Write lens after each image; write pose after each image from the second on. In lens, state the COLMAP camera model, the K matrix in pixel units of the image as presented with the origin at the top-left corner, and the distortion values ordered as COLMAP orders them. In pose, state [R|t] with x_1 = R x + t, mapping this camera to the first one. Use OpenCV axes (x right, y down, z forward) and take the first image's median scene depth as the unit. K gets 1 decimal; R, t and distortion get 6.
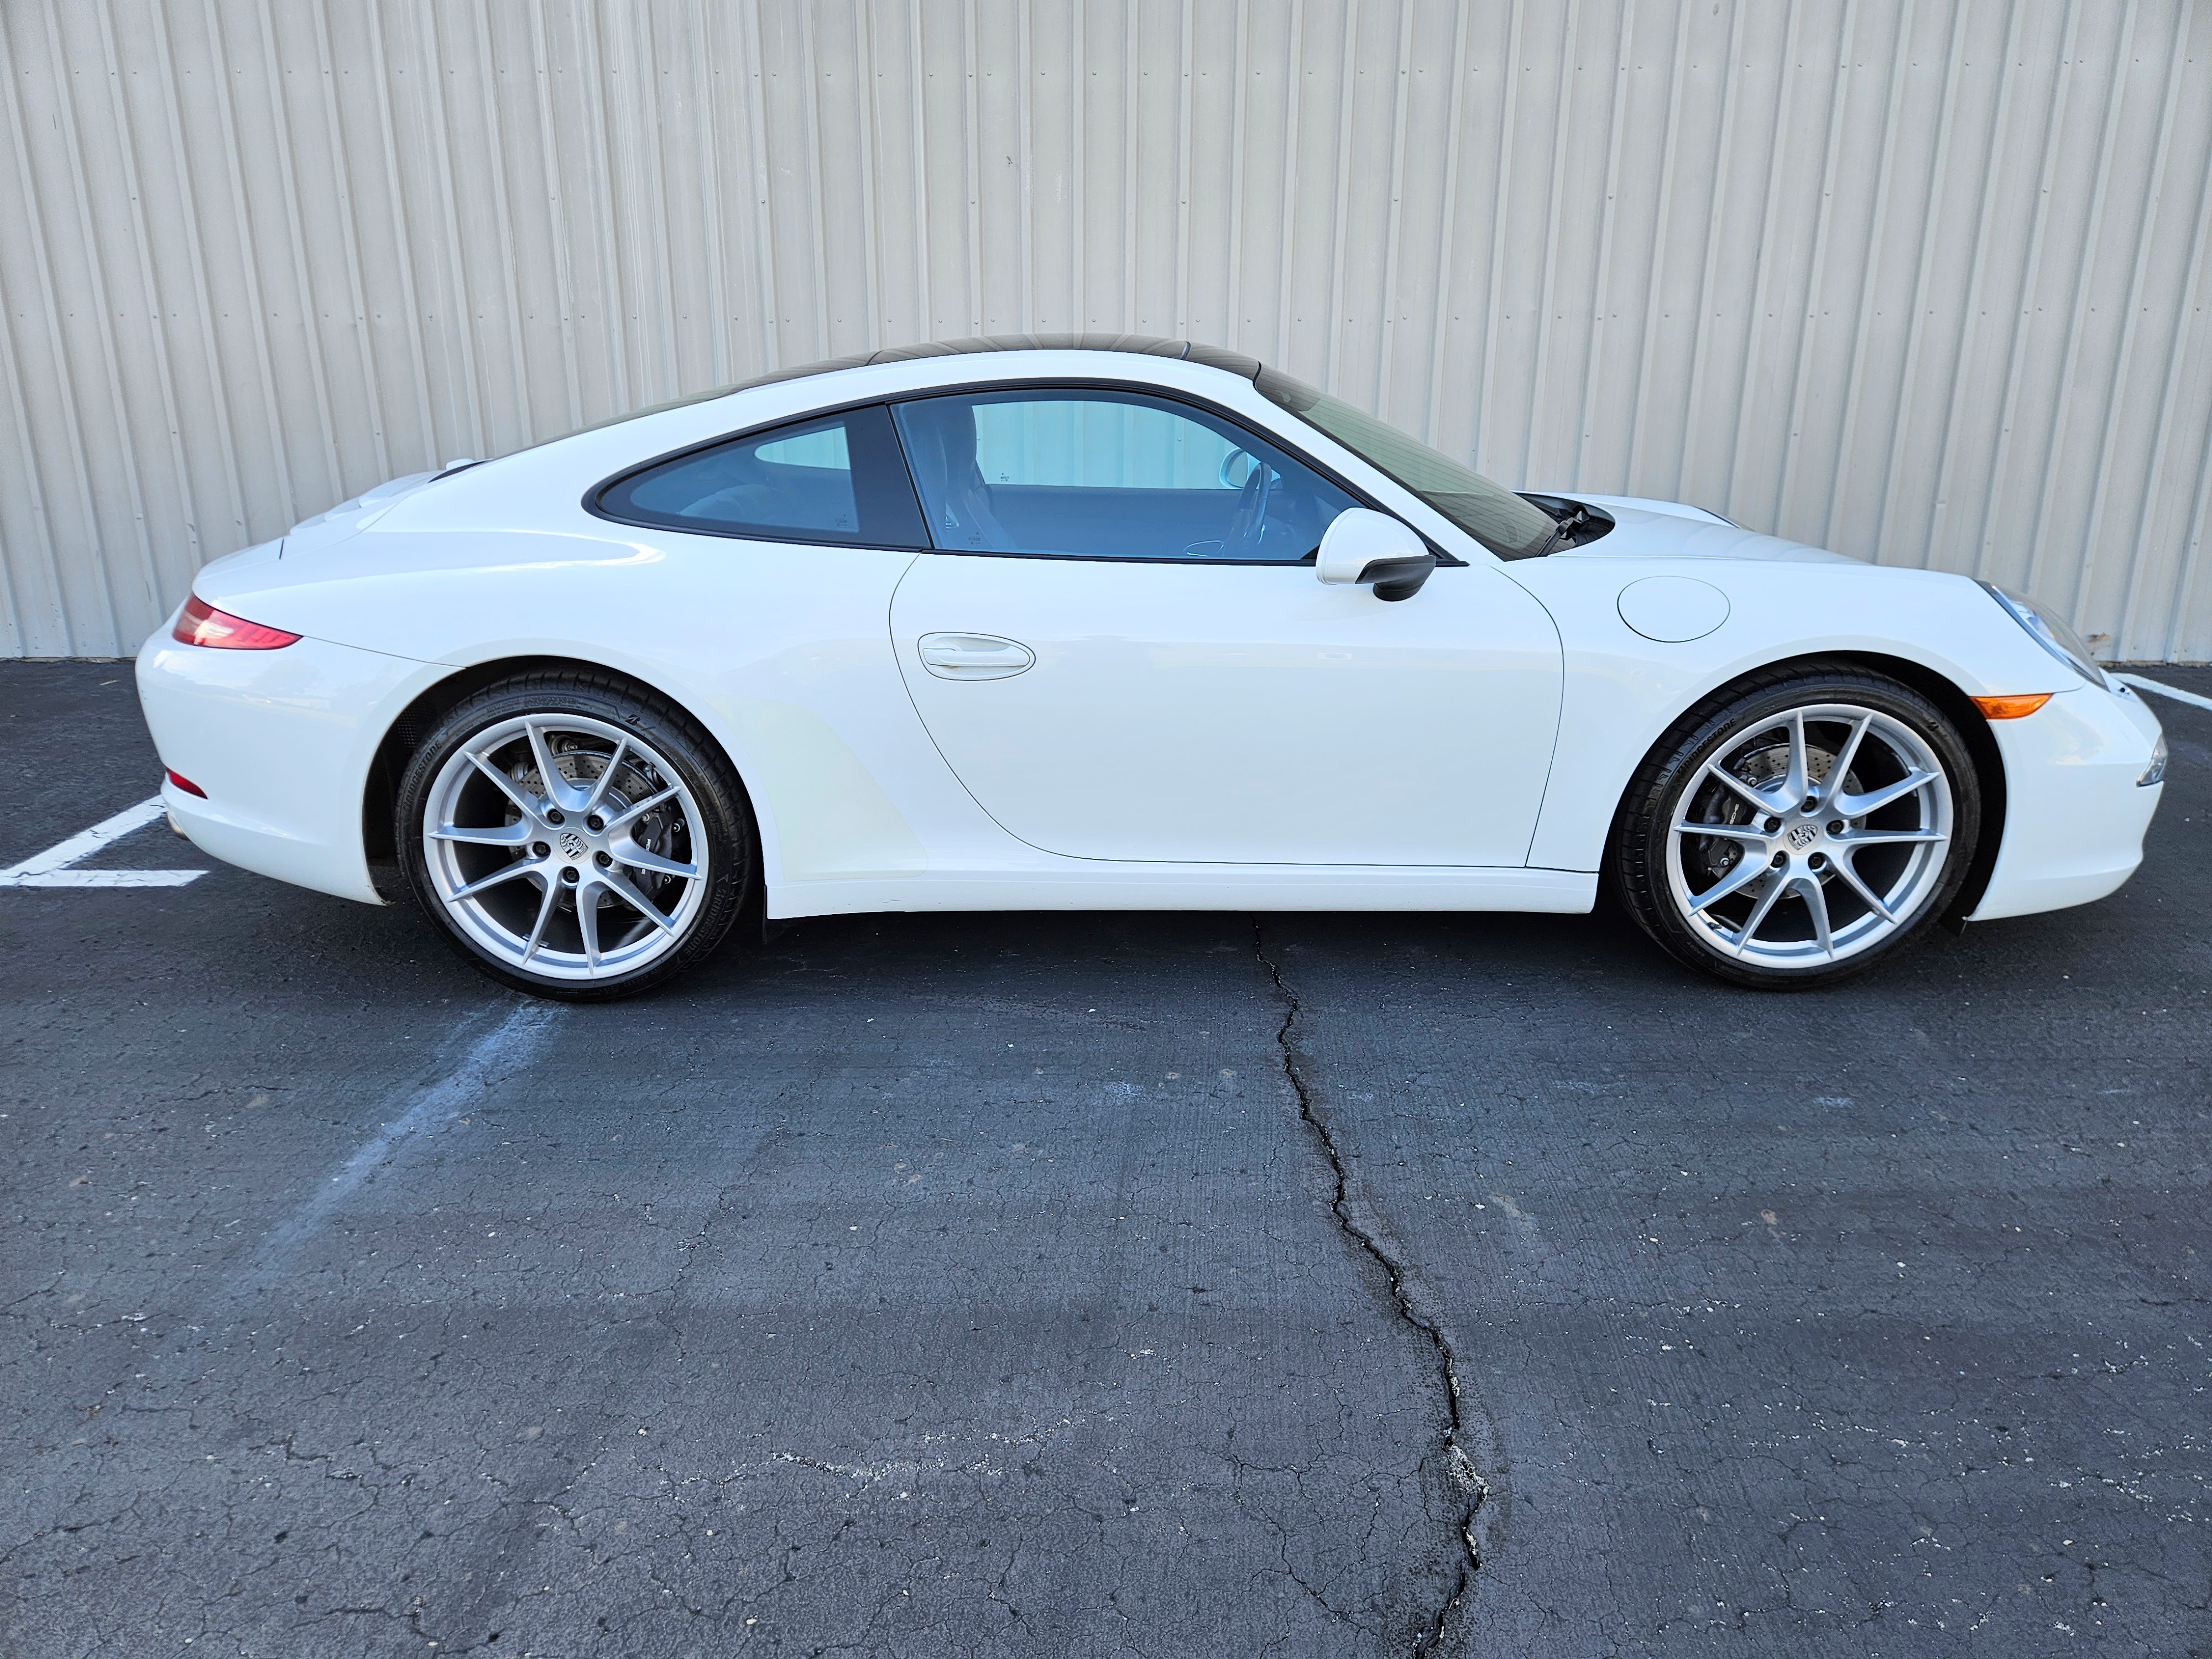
lens RADIAL K [[1472.1, 0, 1077.9], [0, 1472.1, 839.9], [0, 0, 1]] dist [0.080648, -0.070993]
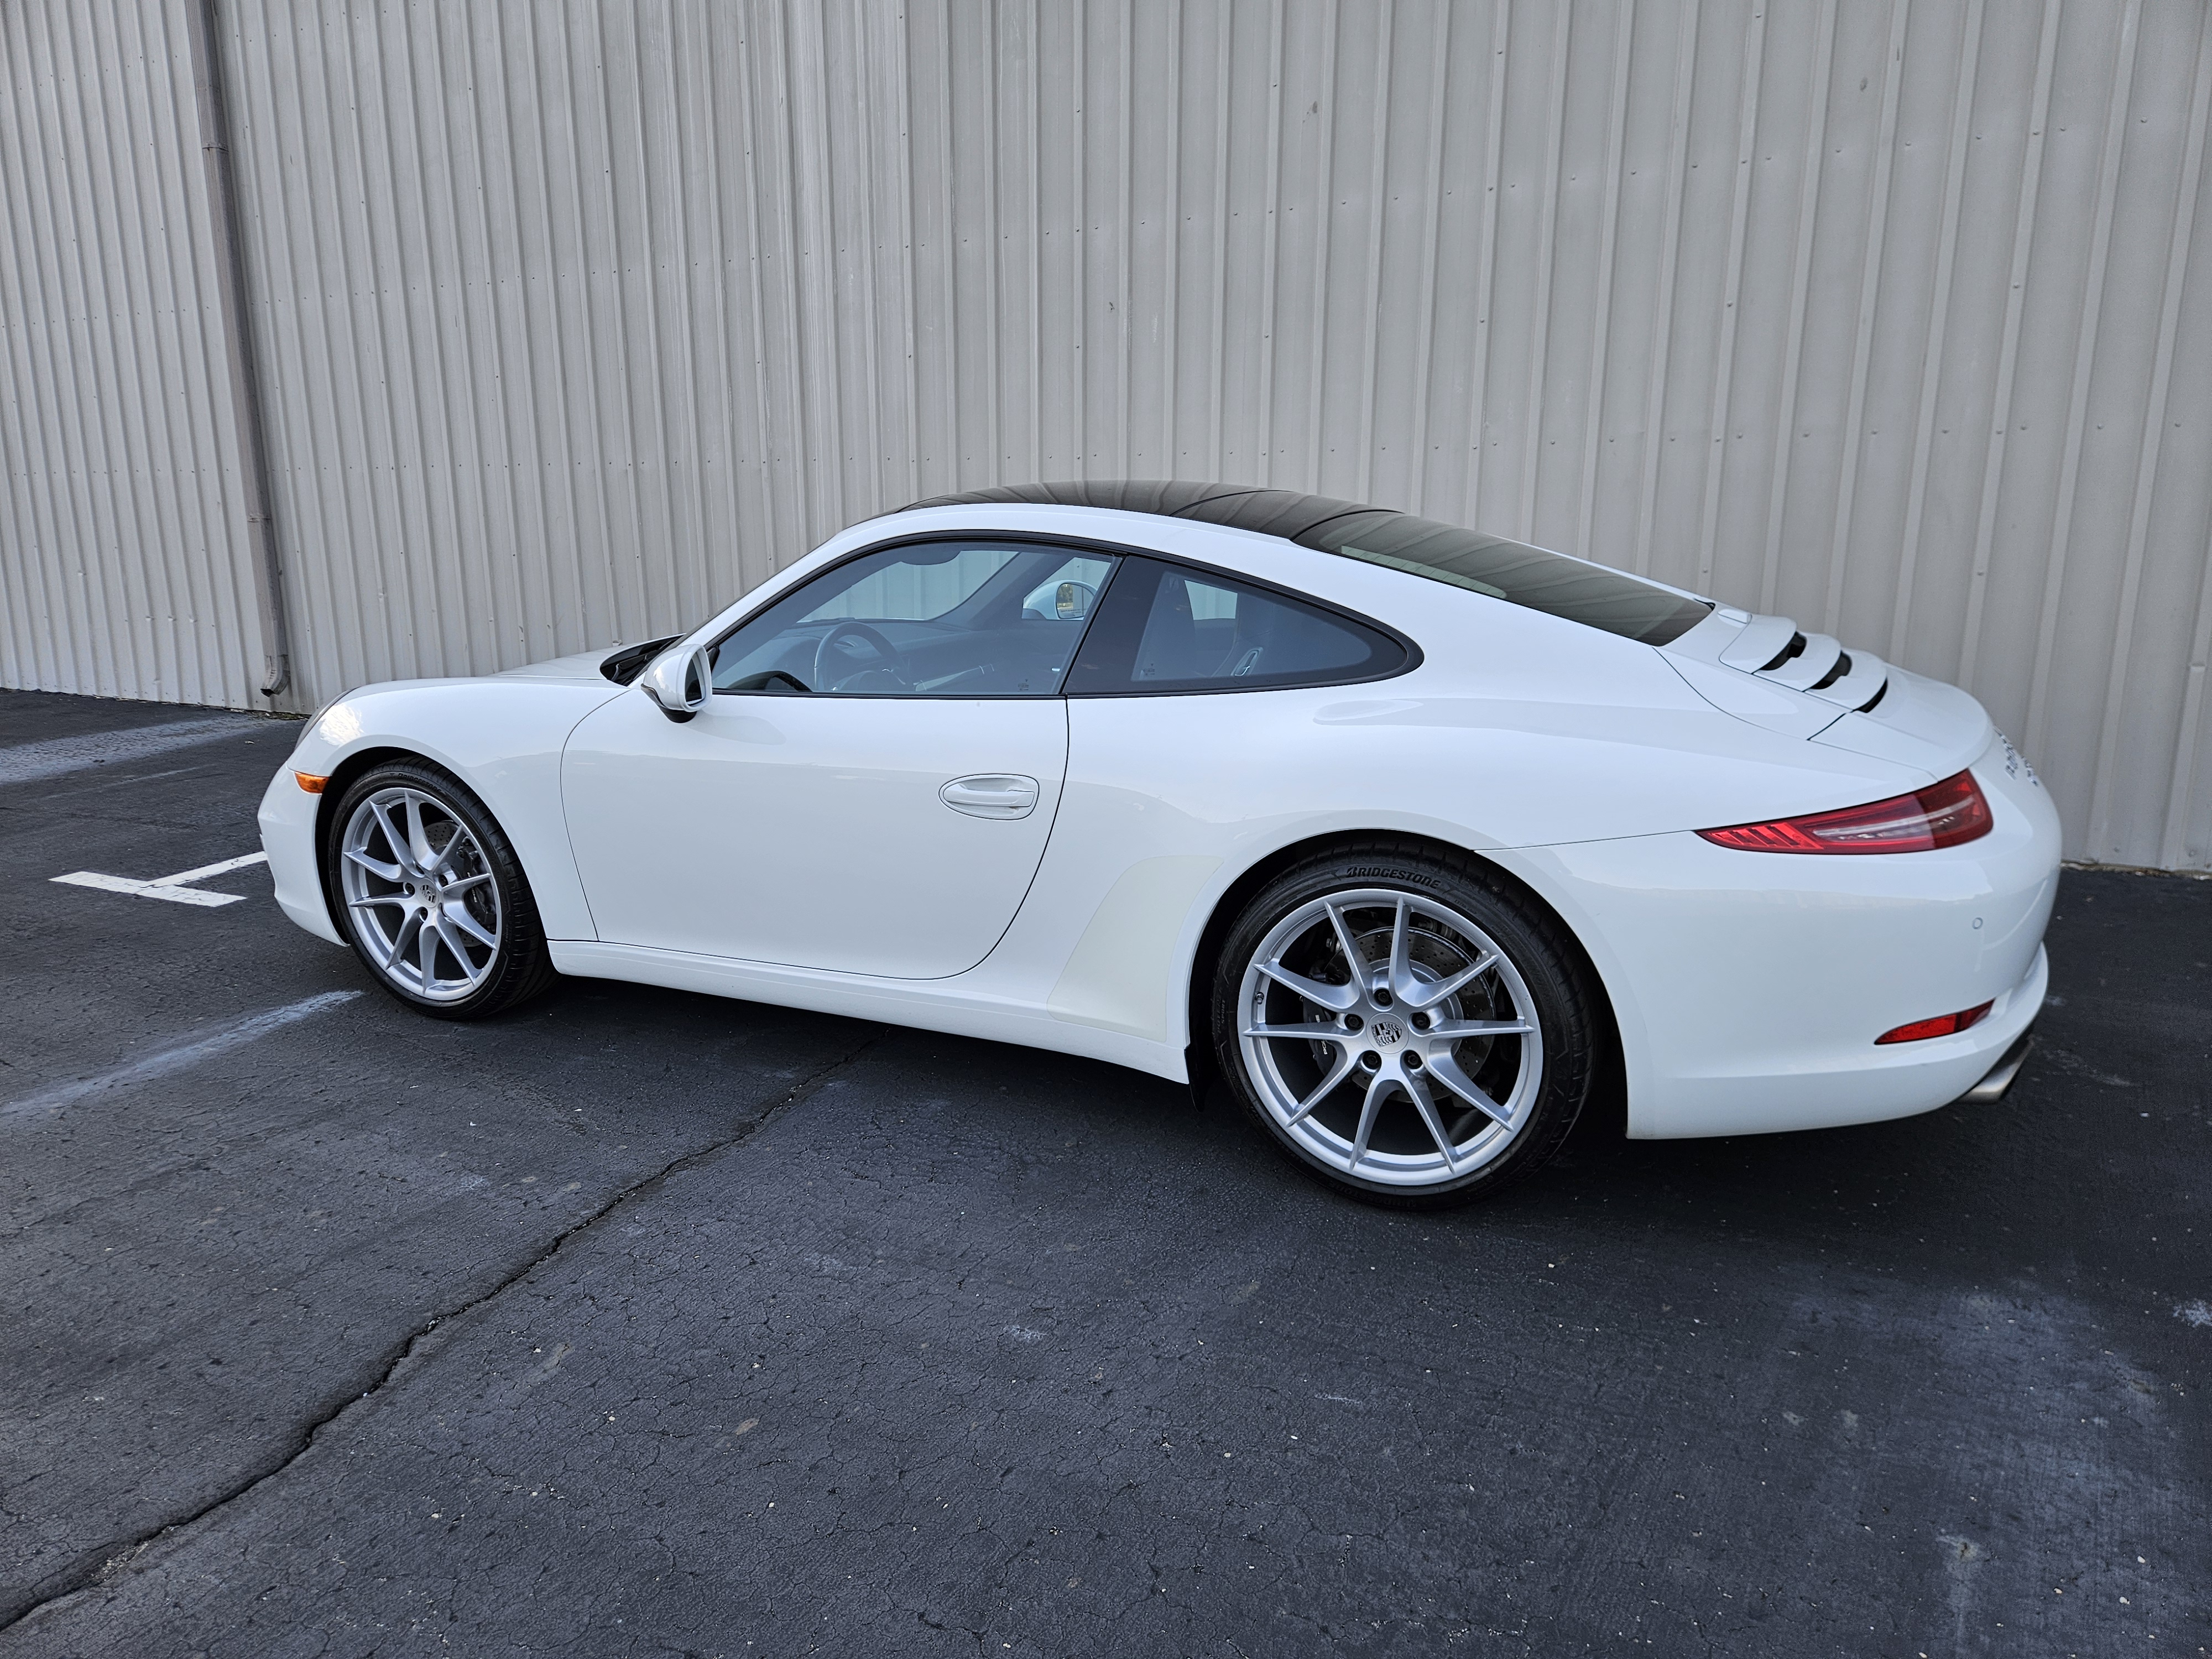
lens RADIAL K [[1475.9, 0, 1096.0], [0, 1475.9, 836.8], [0, 0, 1]] dist [0.074451, -0.063701]
pose [[0.905116, 0.088469, -0.415858, 0.944663], [-0.115619, 0.992467, -0.040509, -0.097815], [0.409142, 0.084747, 0.908527, 0.182762]]
